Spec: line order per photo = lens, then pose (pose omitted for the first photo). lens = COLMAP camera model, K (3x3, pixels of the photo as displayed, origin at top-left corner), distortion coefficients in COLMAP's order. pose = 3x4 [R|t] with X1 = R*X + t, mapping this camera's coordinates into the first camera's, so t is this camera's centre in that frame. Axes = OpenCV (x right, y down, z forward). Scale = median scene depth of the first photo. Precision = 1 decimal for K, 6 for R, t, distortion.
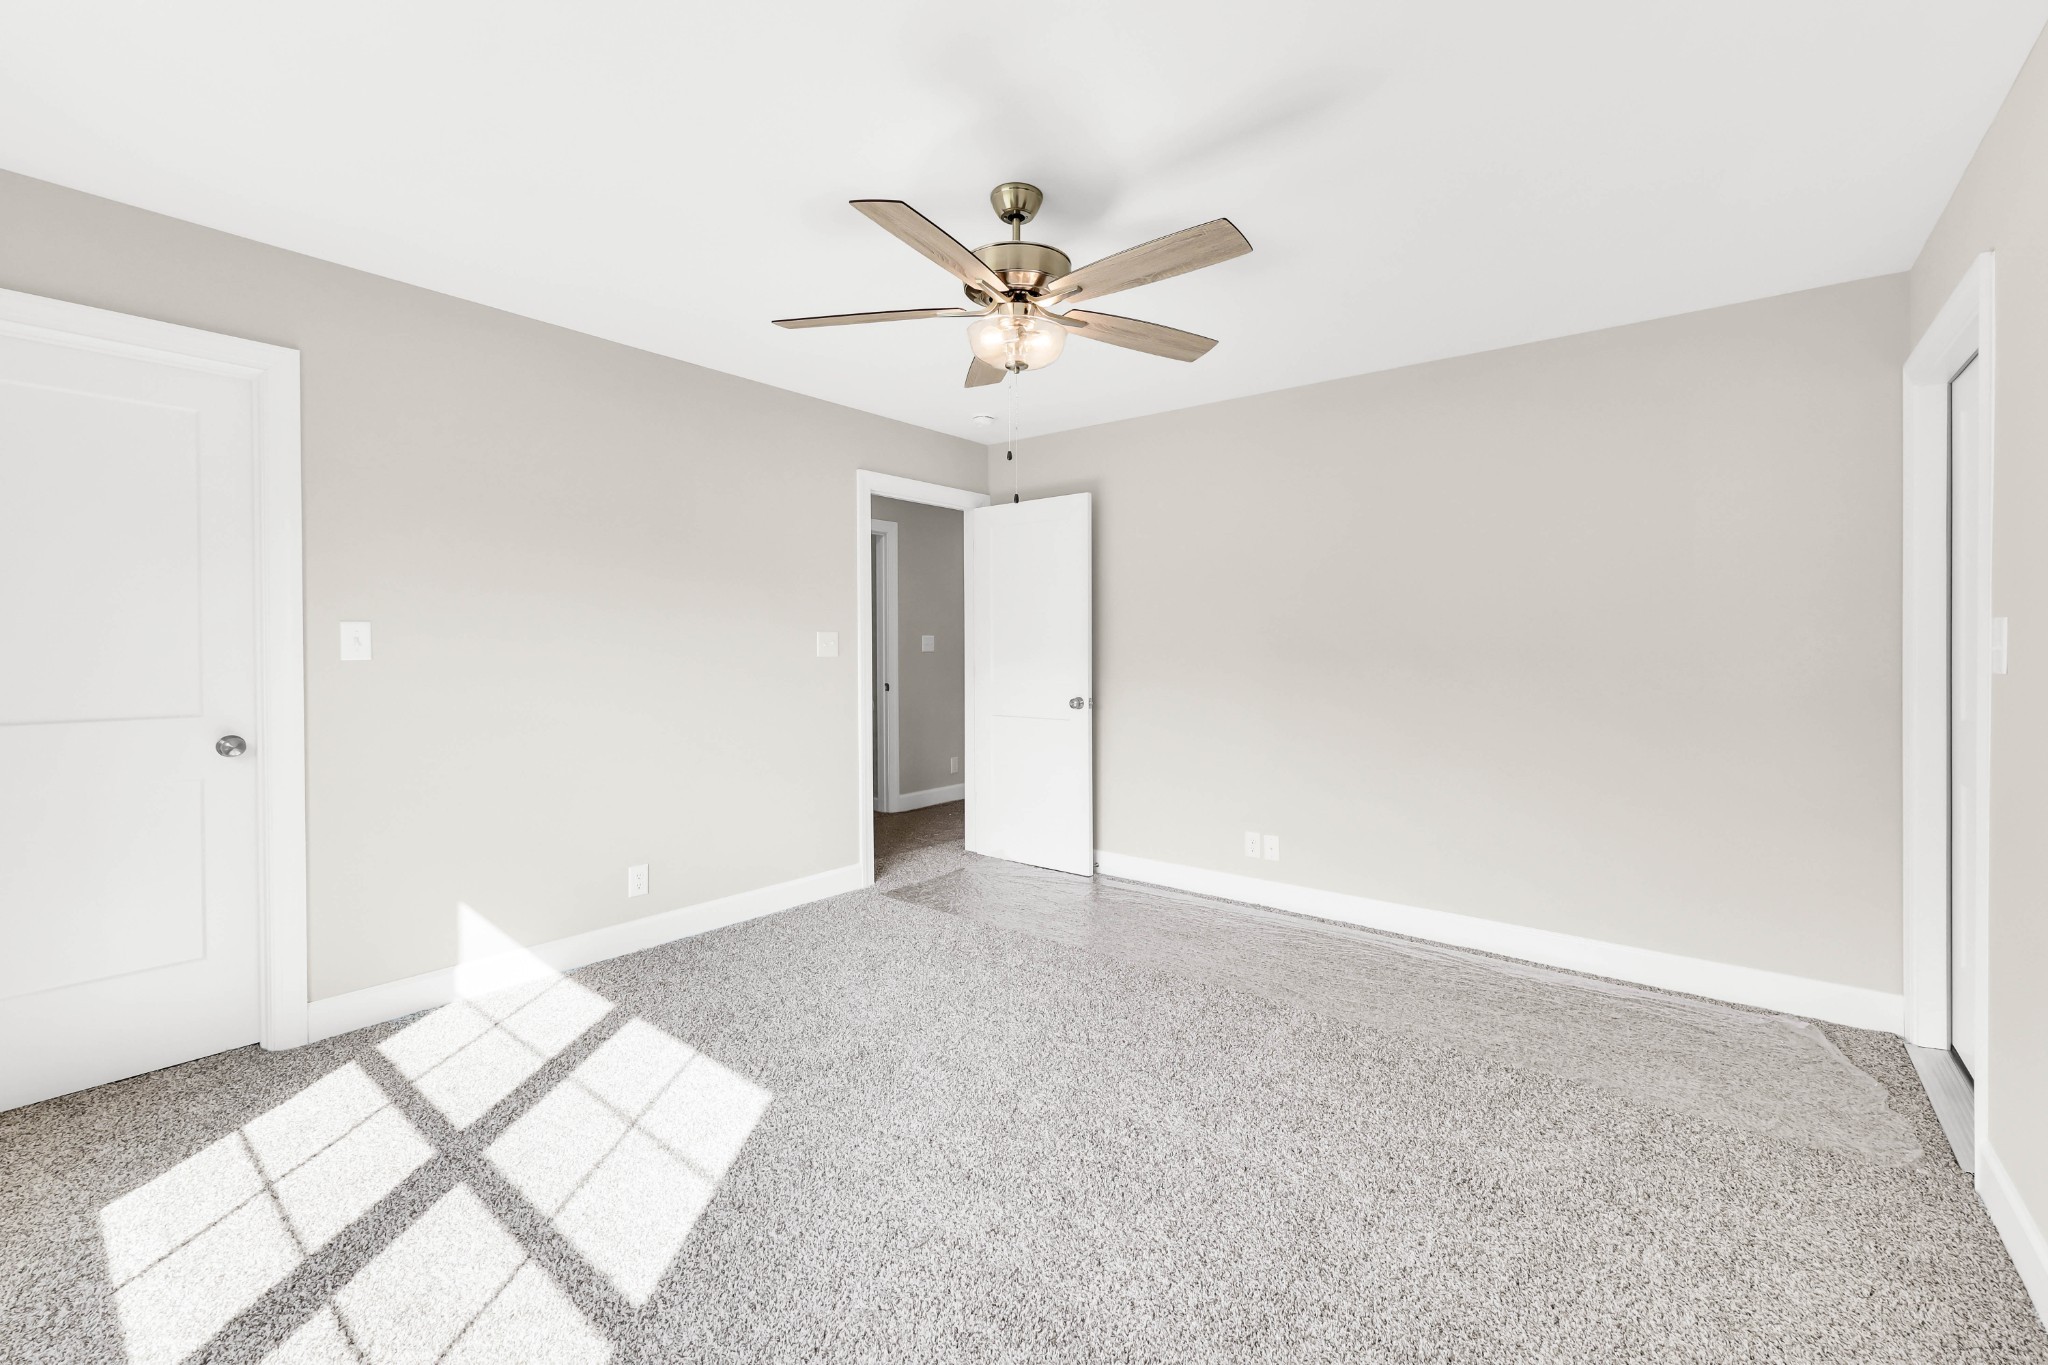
lens RADIAL K [[870.7, 0, 1037.8], [0, 870.7, 672.8], [0, 0, 1]] dist [-0.000309, 0.000184]
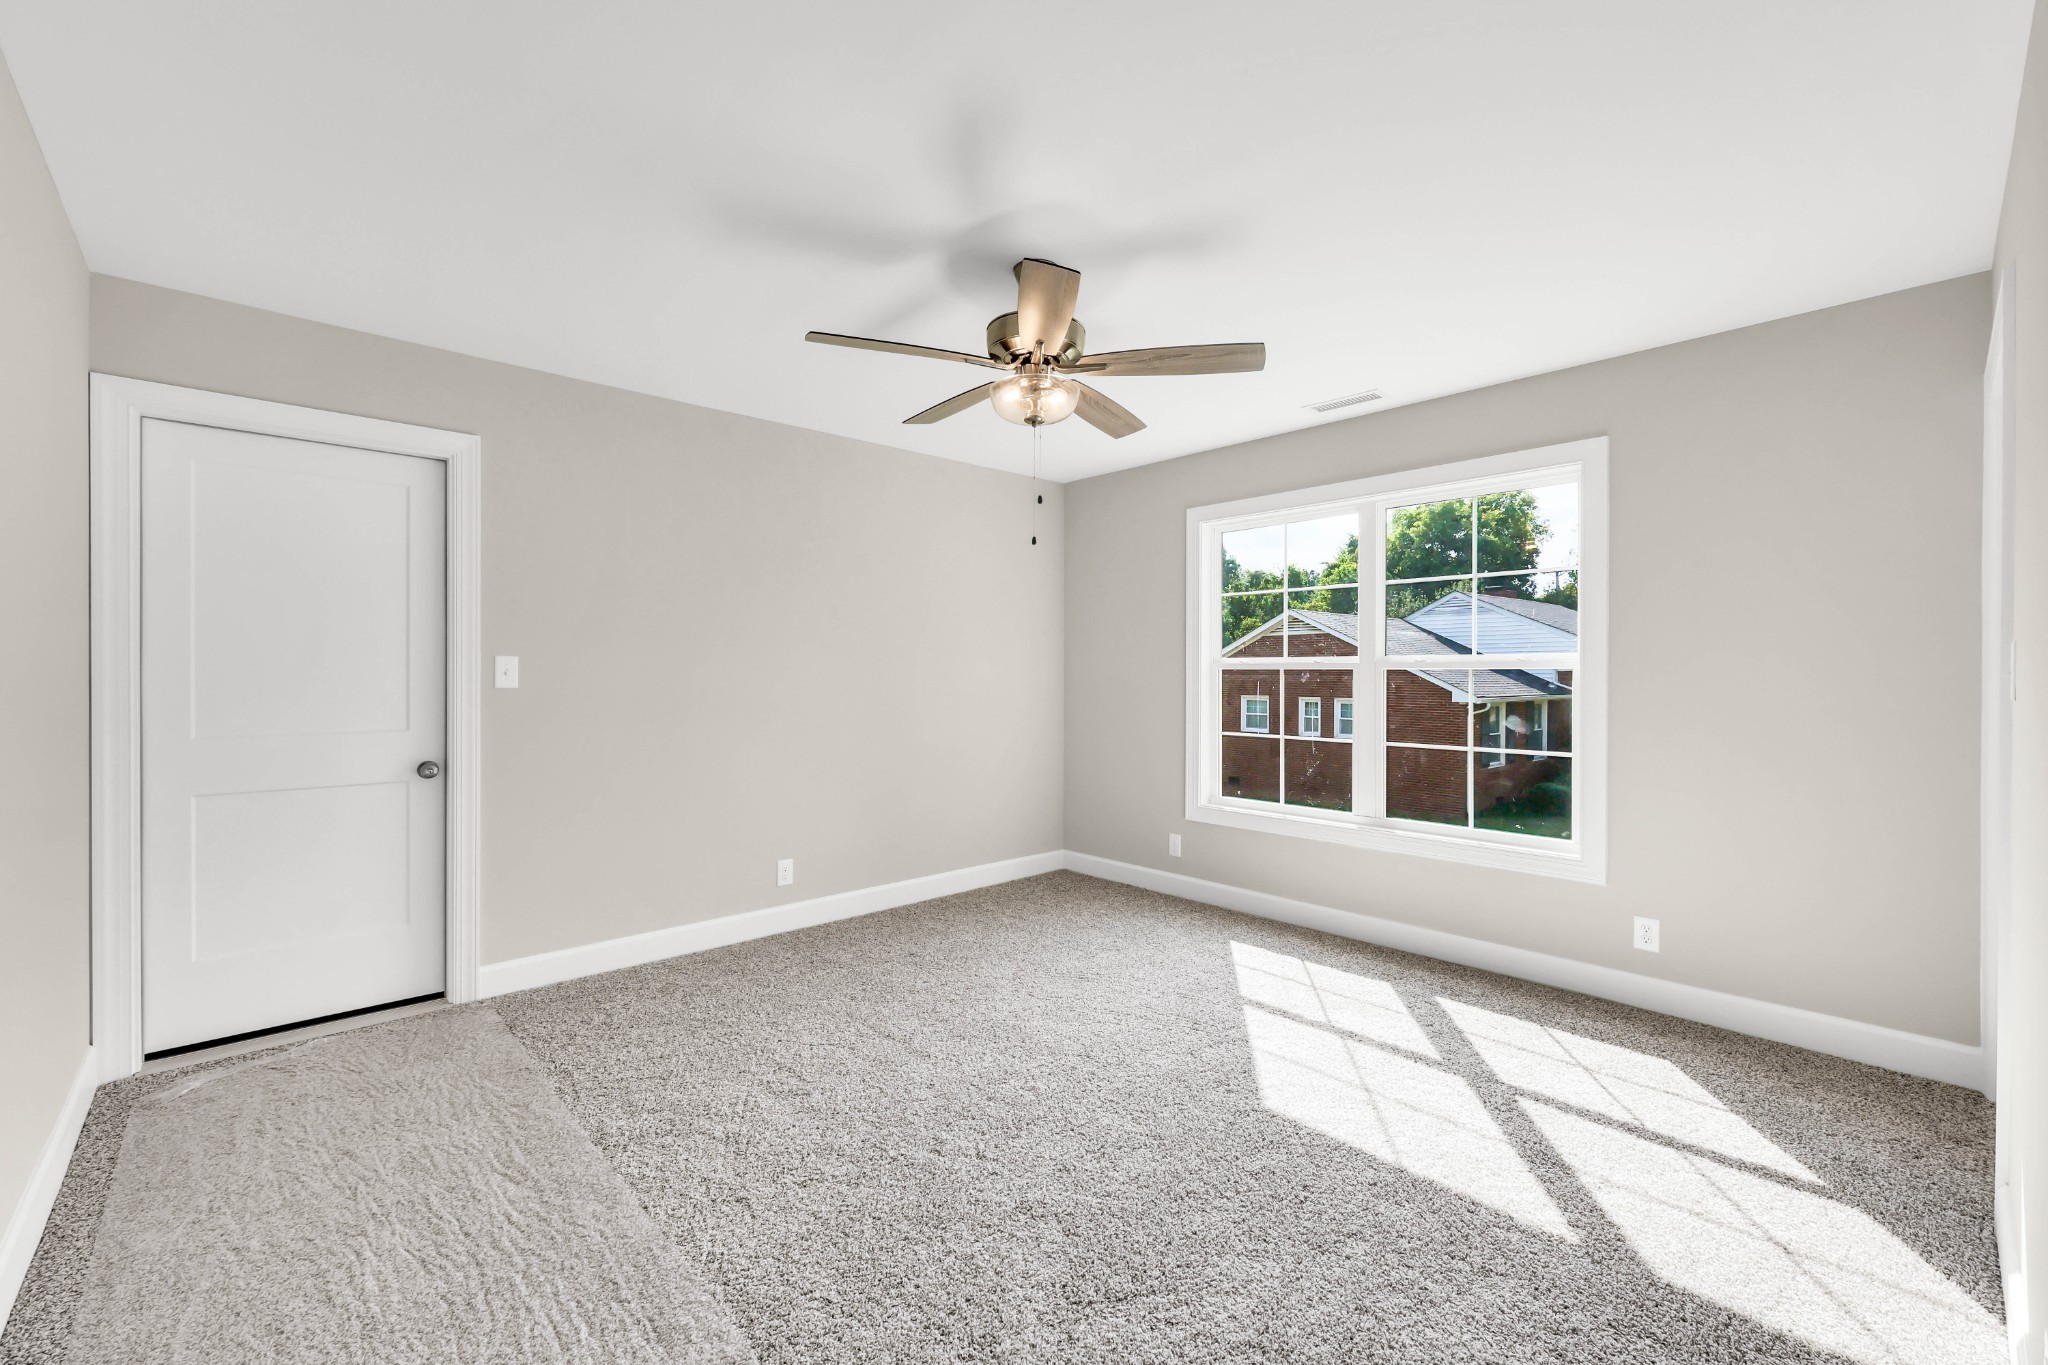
lens RADIAL K [[870.7, 0, 1037.8], [0, 870.7, 672.8], [0, 0, 1]] dist [-0.000309, 0.000184]
pose [[-0.986903, 0.005679, 0.161214, -0.201086], [0.007311, 0.999928, 0.009536, -0.059246], [-0.161148, 0.010590, -0.986873, 2.107014]]
